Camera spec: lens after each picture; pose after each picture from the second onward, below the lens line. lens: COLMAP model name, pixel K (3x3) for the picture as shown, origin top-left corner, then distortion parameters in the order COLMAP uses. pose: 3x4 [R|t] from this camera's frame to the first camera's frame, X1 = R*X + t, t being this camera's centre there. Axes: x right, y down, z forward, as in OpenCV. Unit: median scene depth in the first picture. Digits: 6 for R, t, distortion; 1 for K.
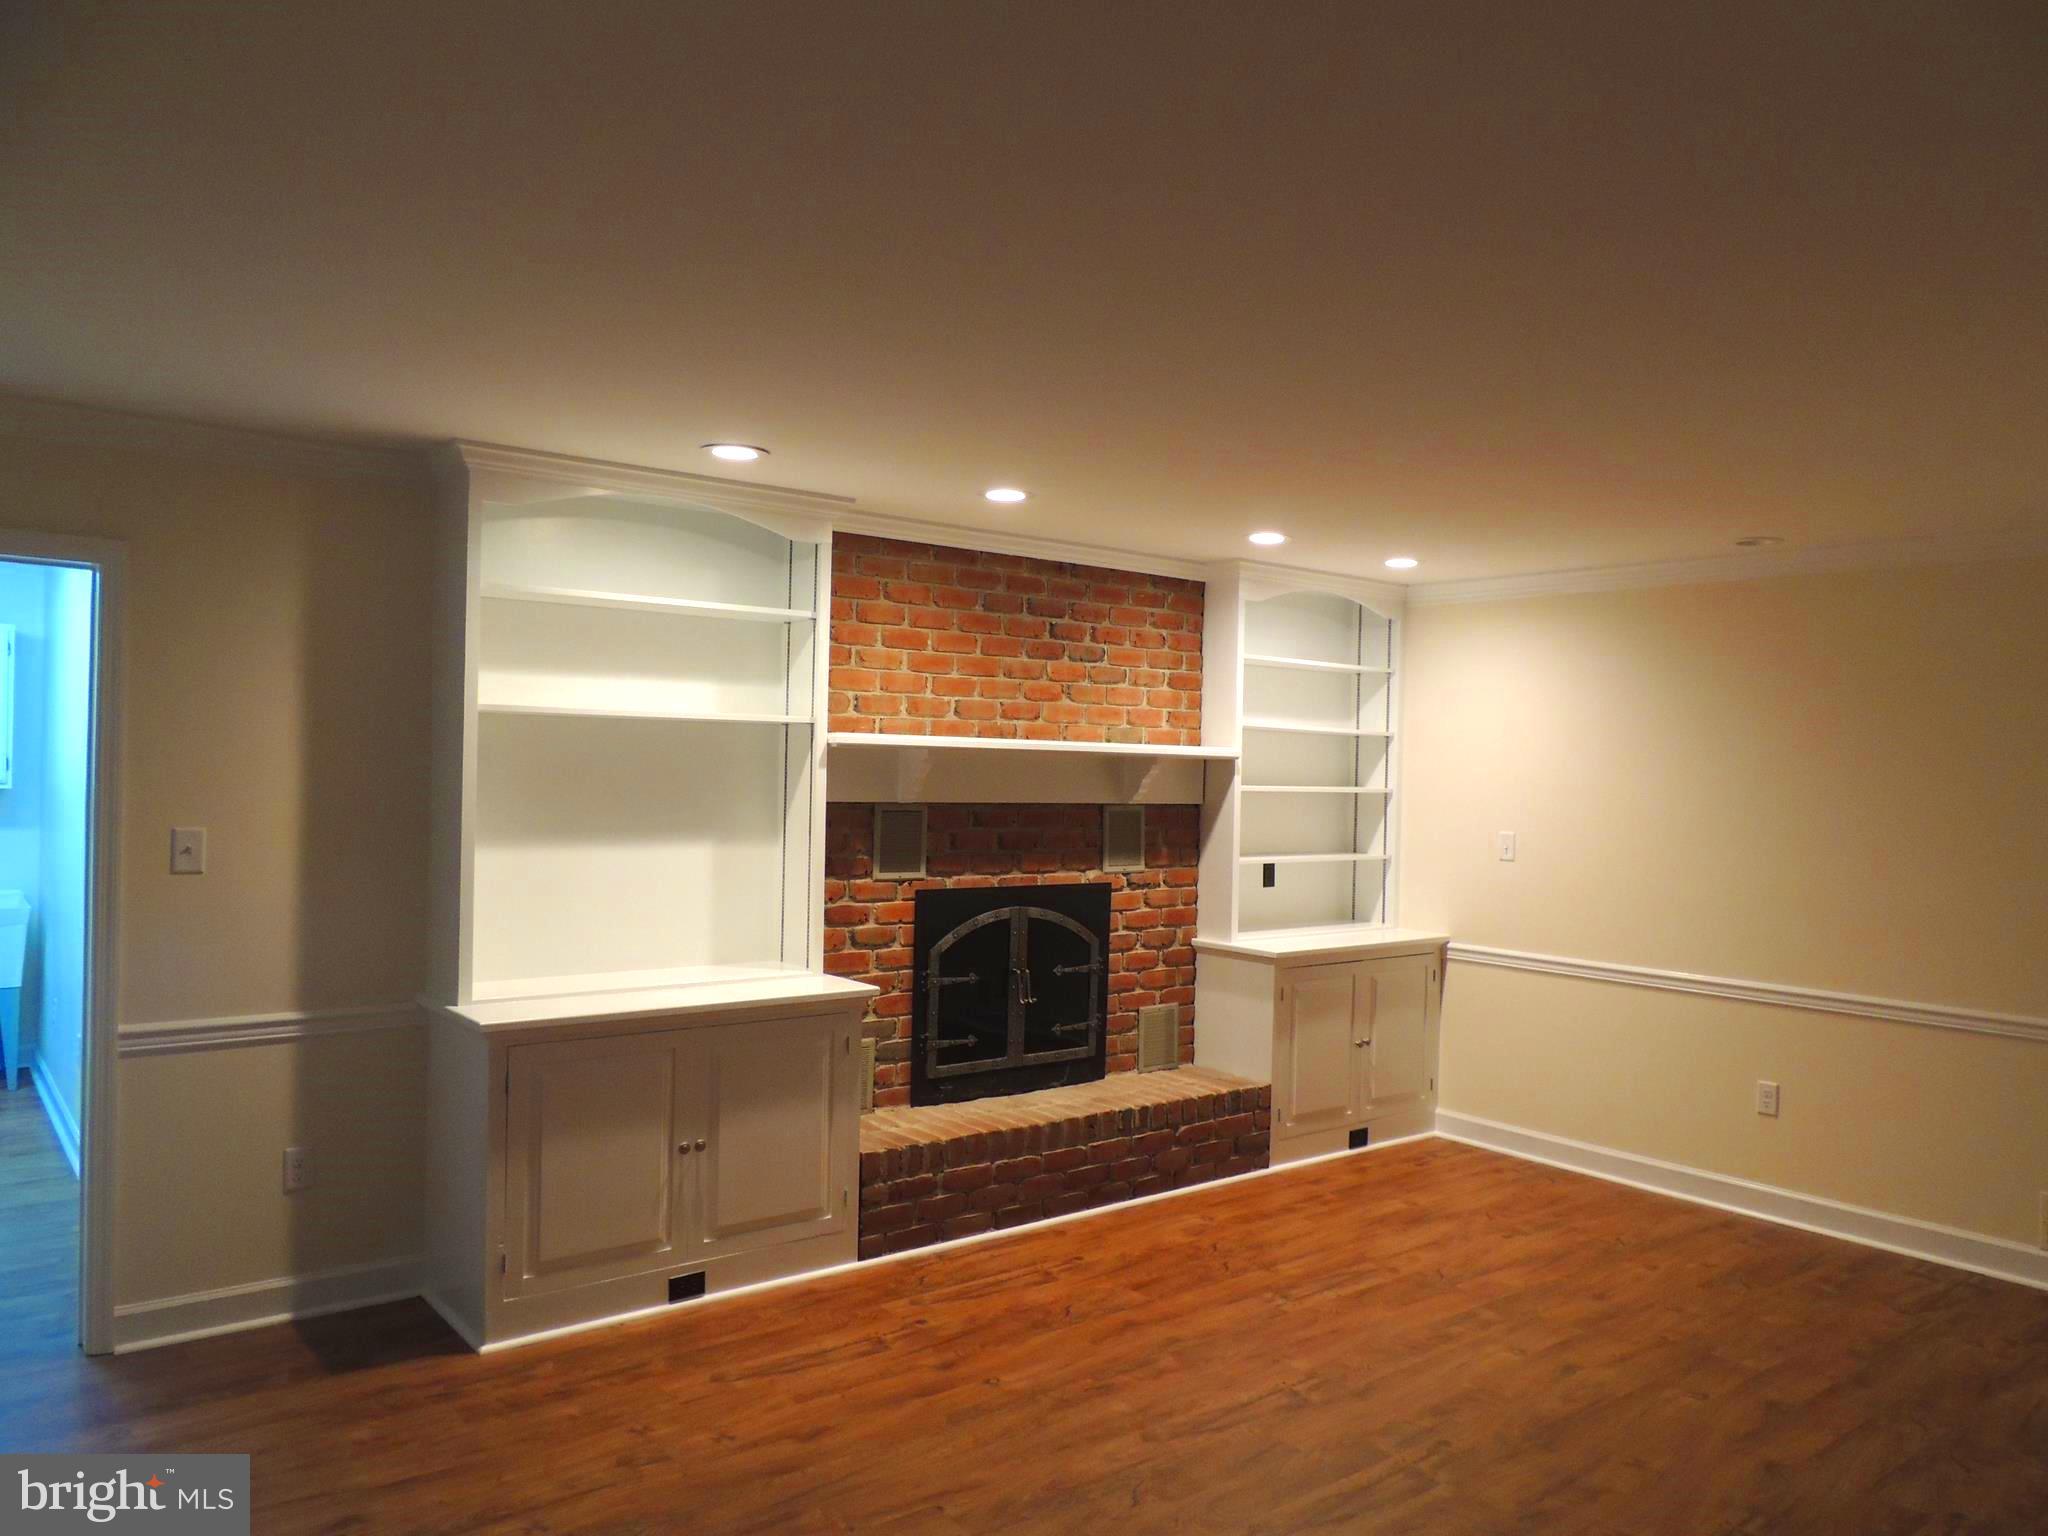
lens RADIAL K [[1469.0, 0, 1024.0], [0, 1469.0, 768.0], [0, 0, 1]] dist [-0.024527, 0.005884]
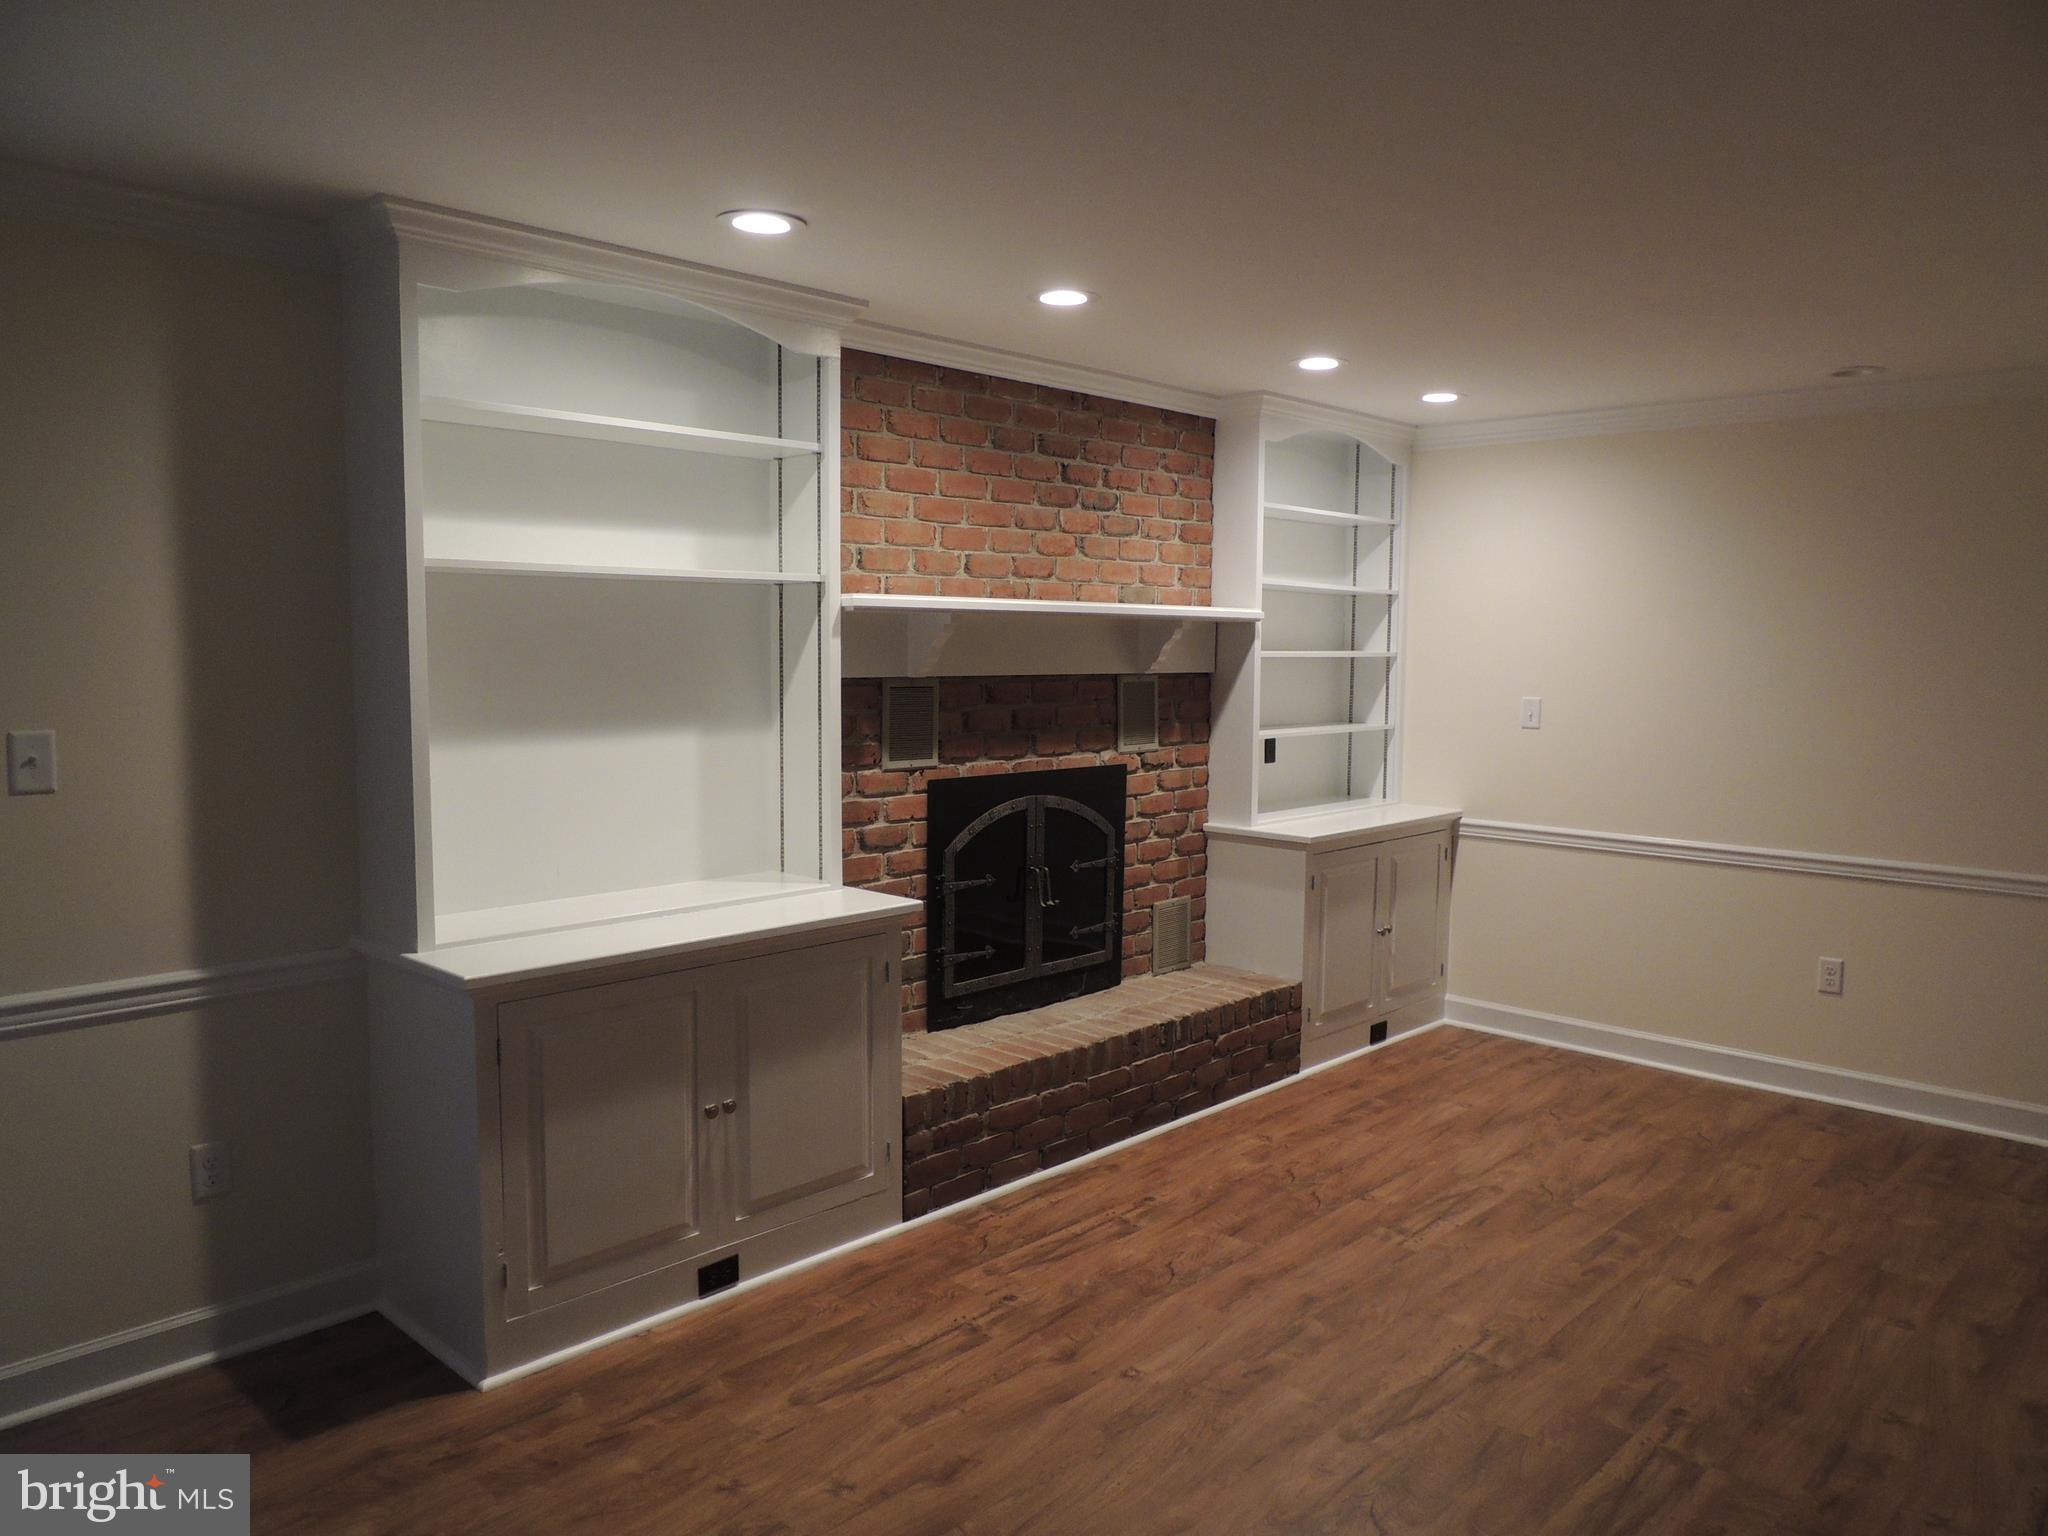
lens RADIAL K [[1469.0, 0, 1024.0], [0, 1469.0, 768.0], [0, 0, 1]] dist [-0.024527, 0.005884]
pose [[0.990619, -0.027071, 0.133945, -0.134484], [0.015231, 0.995947, 0.088641, 0.001576], [-0.135802, -0.085769, 0.987016, 0.159587]]
